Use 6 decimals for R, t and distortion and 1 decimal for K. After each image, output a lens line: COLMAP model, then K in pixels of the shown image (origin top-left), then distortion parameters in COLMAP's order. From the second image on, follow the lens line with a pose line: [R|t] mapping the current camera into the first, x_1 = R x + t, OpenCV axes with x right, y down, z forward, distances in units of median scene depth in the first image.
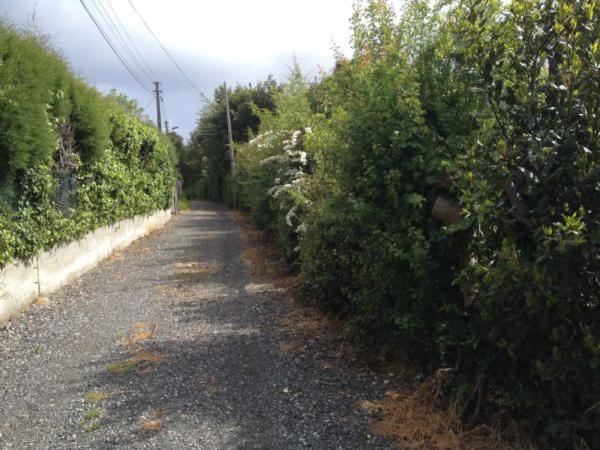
lens RADIAL K [[456.0, 0, 300.0], [0, 456.0, 225.0], [0, 0, 1]] dist [0.032924, -0.003634]
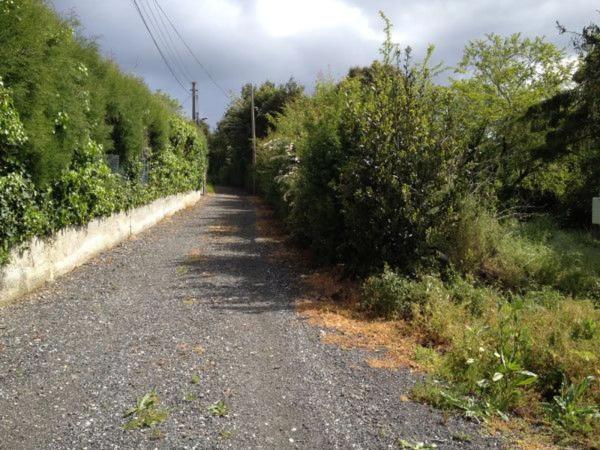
lens RADIAL K [[456.0, 0, 300.0], [0, 456.0, 225.0], [0, 0, 1]] dist [0.032924, -0.003634]
pose [[0.997593, 0.054878, -0.042375, 0.055415], [-0.054058, 0.998332, 0.020264, 0.027012], [0.043416, -0.017925, 0.998896, -0.314022]]
